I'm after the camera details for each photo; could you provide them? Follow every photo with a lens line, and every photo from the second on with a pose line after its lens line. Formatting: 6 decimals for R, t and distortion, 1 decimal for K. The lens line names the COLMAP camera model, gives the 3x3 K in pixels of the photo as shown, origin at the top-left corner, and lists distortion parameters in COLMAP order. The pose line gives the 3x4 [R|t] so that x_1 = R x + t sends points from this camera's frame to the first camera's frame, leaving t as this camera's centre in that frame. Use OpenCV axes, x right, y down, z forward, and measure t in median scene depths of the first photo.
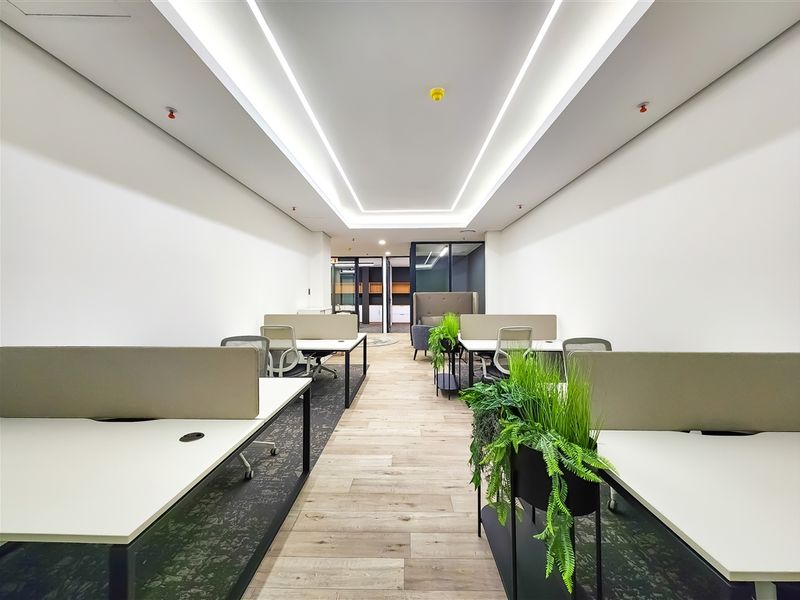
lens RADIAL K [[327.6, 0, 400.8], [0, 327.6, 297.2], [0, 0, 1]] dist [-0.004071, -0.000529]
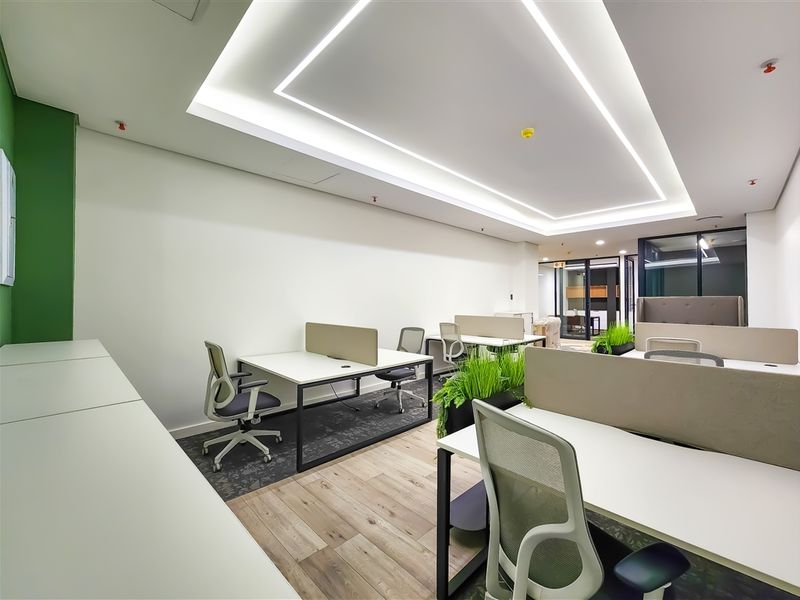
lens RADIAL K [[327.6, 0, 400.8], [0, 327.6, 297.2], [0, 0, 1]] dist [-0.004071, -0.000529]
pose [[0.718715, -0.004391, -0.695291, 0.236598], [-0.003488, 0.999945, -0.009921, -0.003861], [0.695296, 0.009556, 0.718660, -0.066876]]
